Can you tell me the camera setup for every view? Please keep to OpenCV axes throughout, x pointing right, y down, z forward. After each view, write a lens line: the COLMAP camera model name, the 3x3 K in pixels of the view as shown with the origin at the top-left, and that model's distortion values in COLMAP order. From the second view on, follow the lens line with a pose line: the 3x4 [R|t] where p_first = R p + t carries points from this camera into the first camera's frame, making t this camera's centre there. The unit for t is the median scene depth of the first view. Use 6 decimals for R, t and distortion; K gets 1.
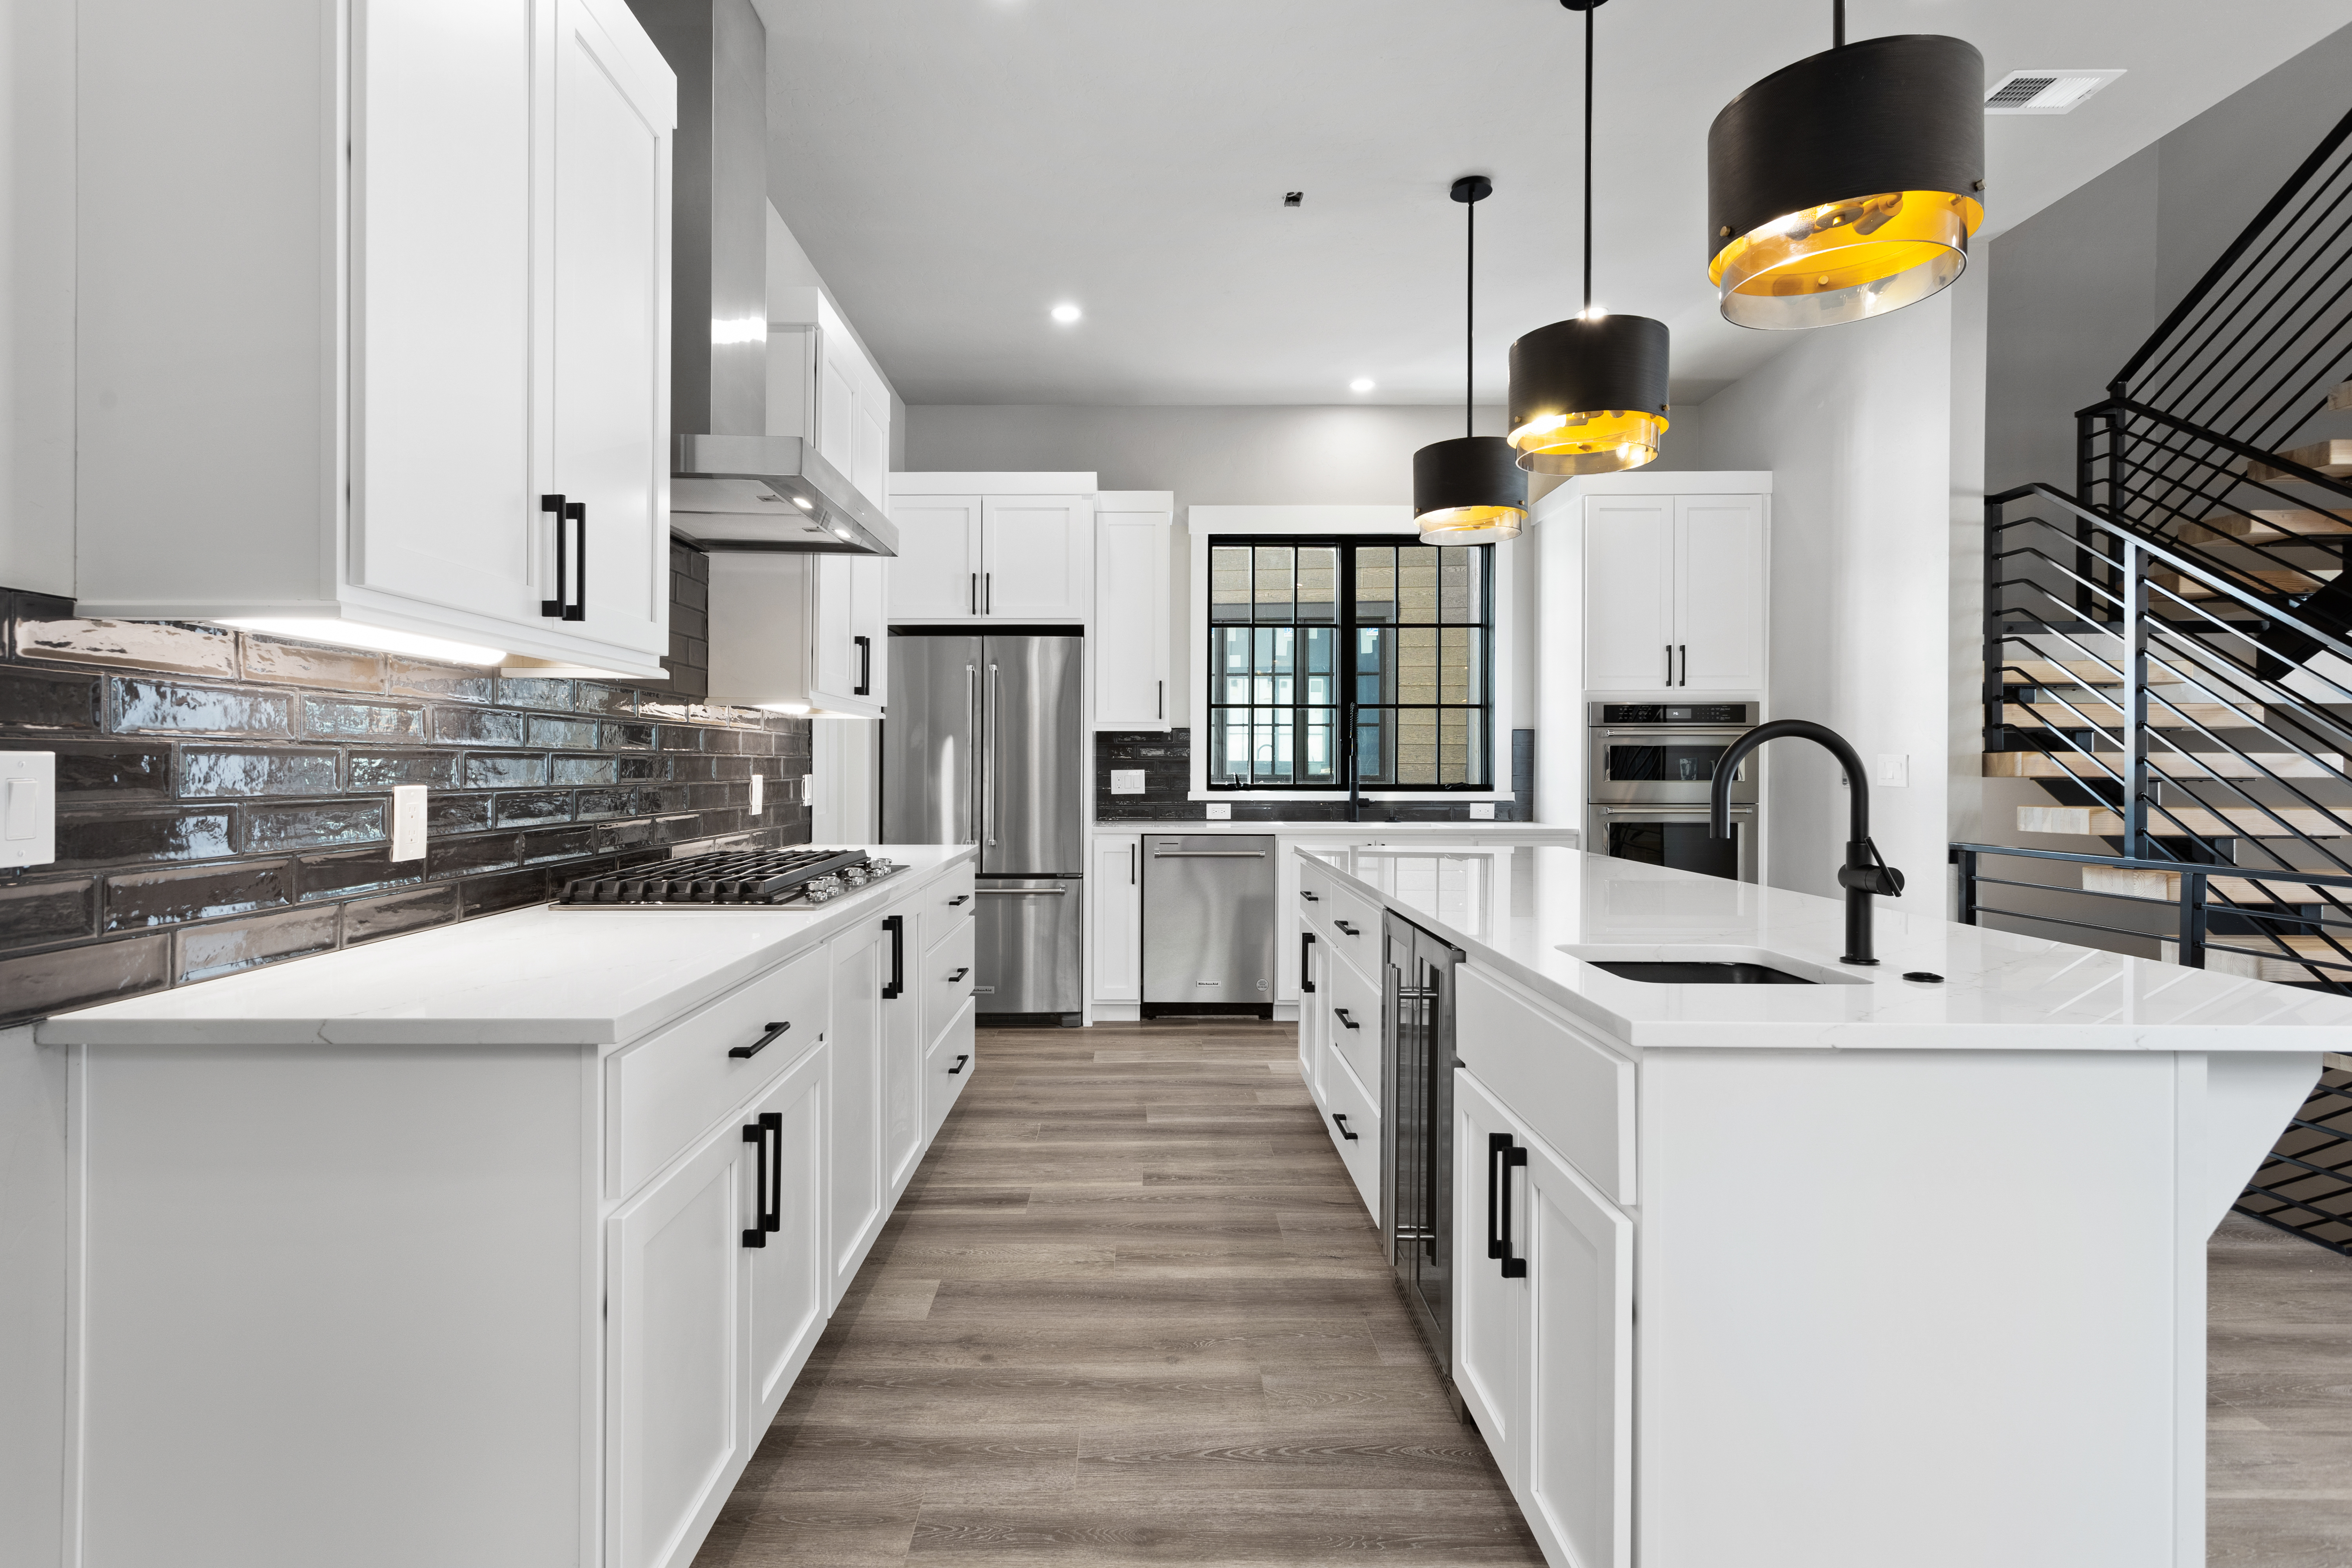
lens RADIAL K [[1132.3, 0, 1167.0], [0, 1132.3, 770.7], [0, 0, 1]] dist [0.003078, 0.000500]
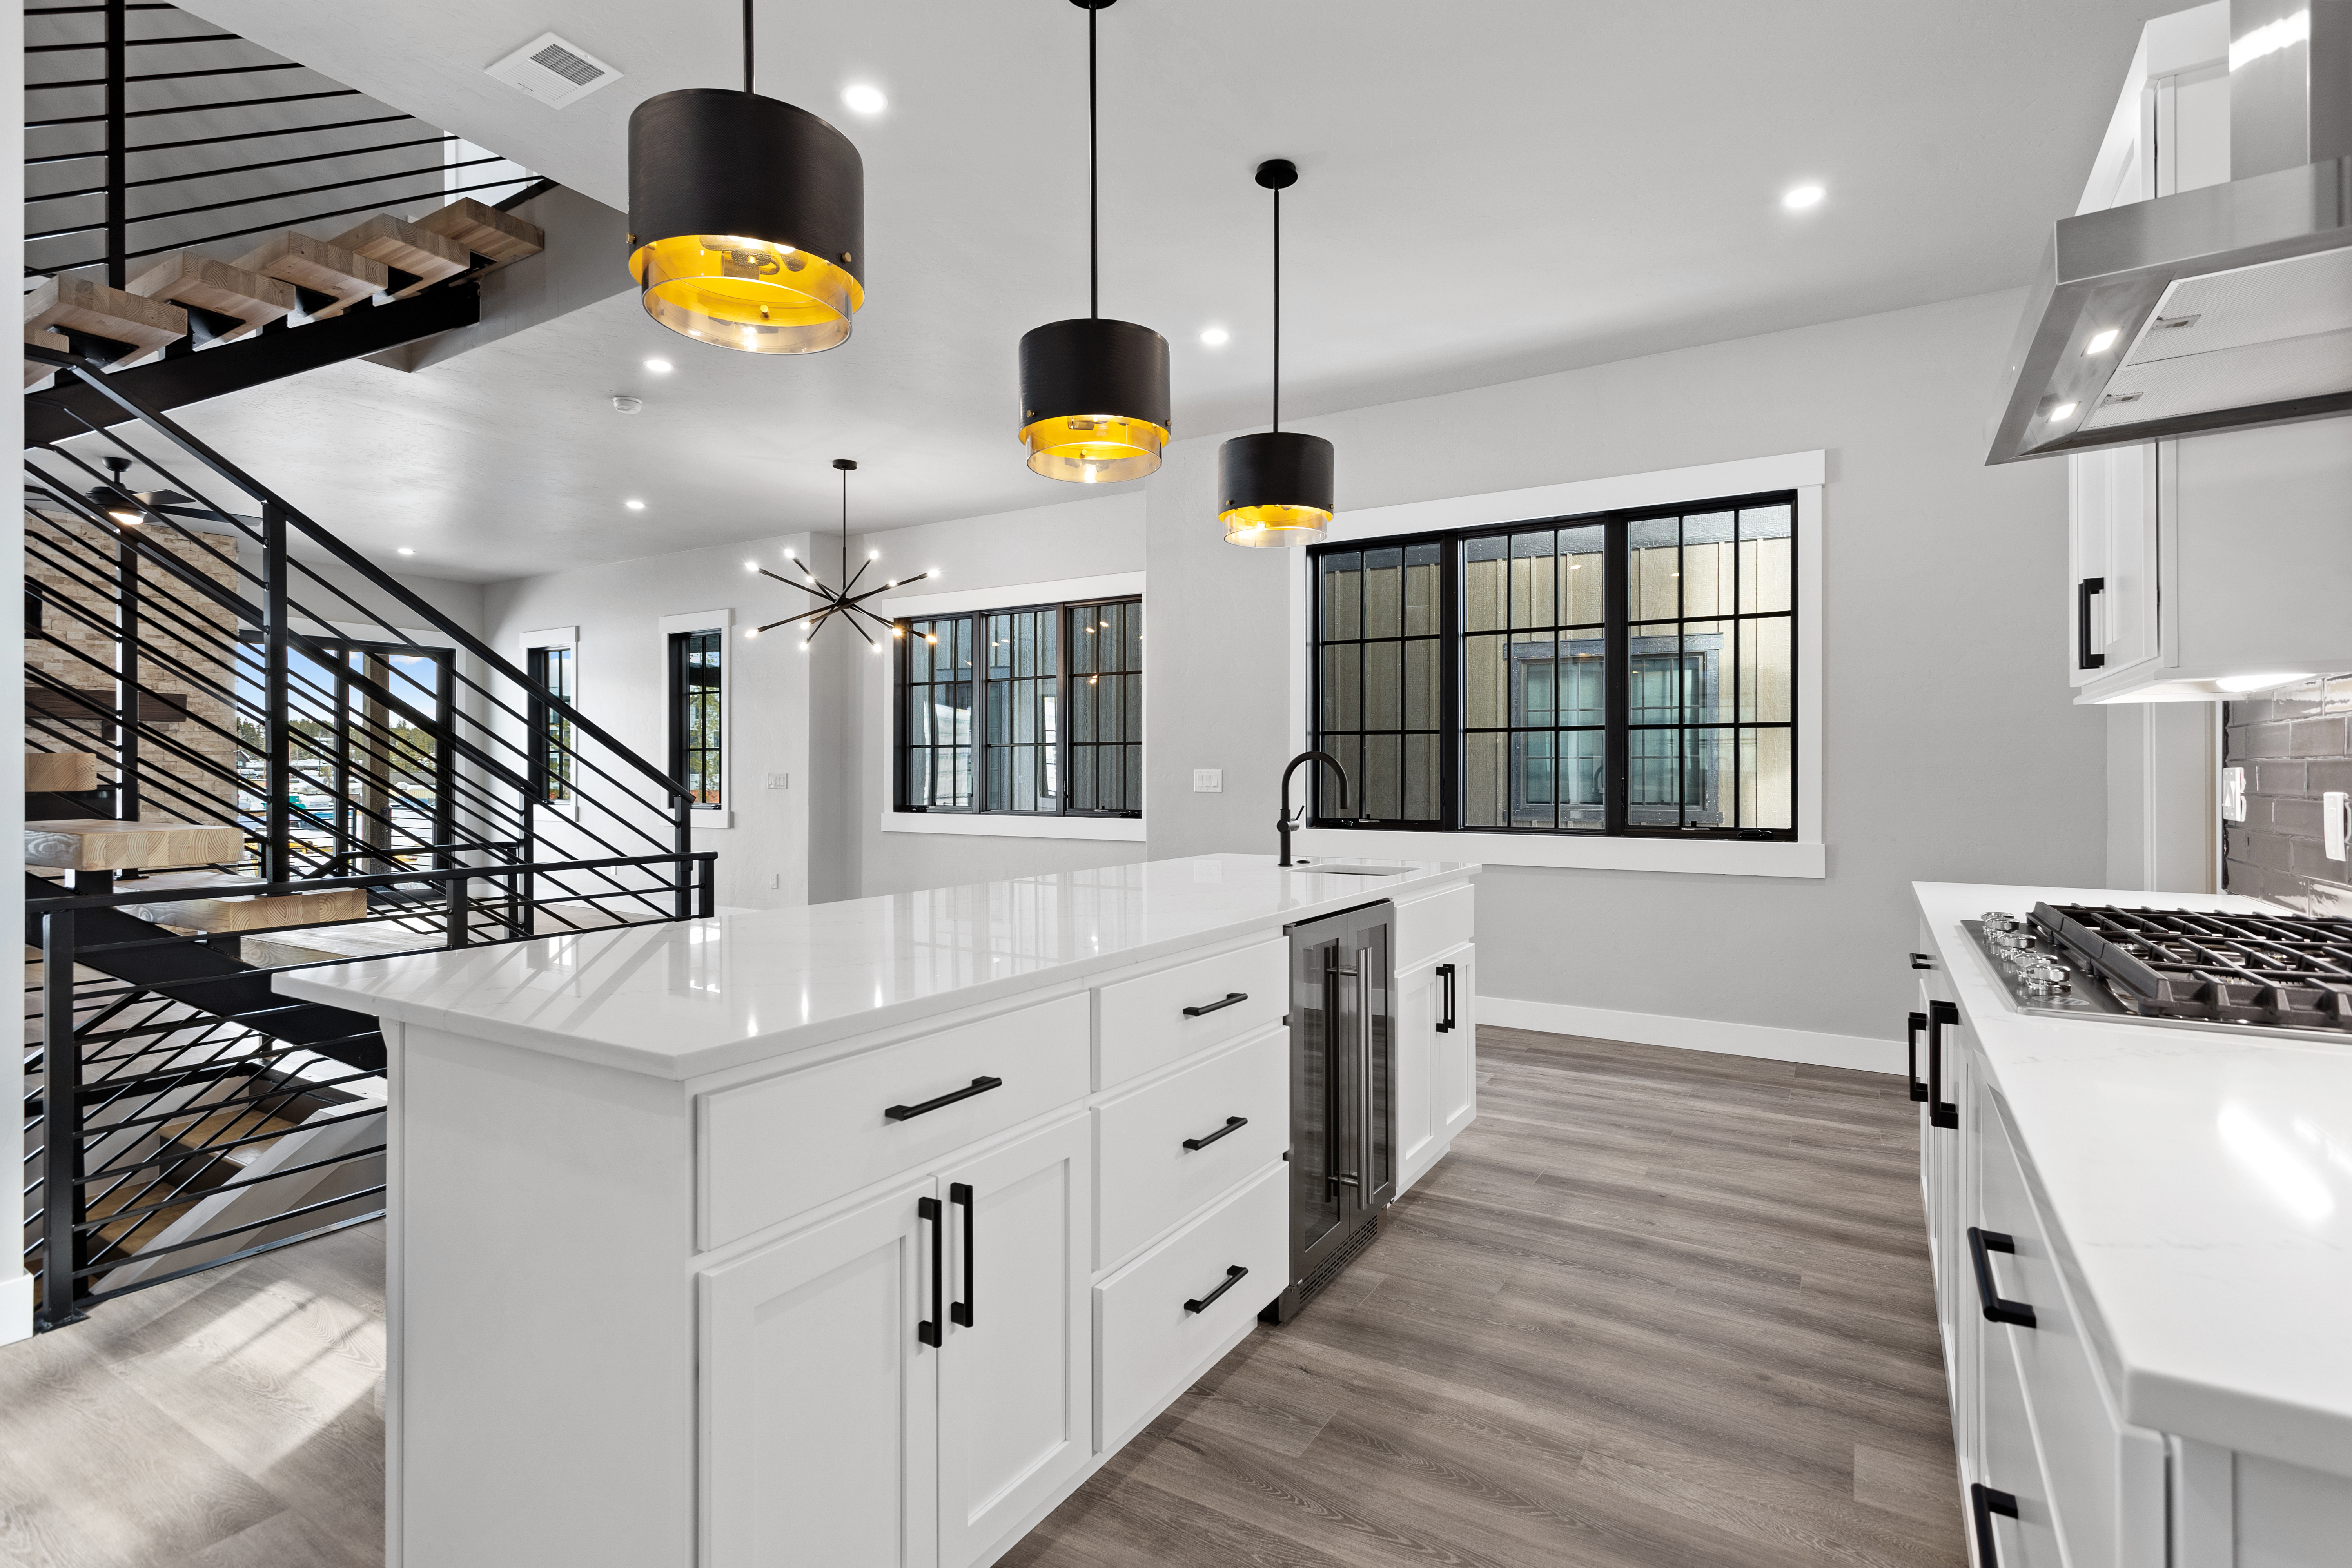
lens RADIAL K [[1132.3, 0, 1170.5], [0, 1132.3, 773.3], [0, 0, 1]] dist [0.003078, 0.000500]
pose [[-0.841634, -0.003847, 0.540035, -0.237698], [-0.000412, 0.999979, 0.006483, -0.008232], [-0.540049, 0.005234, -0.841617, 1.957342]]
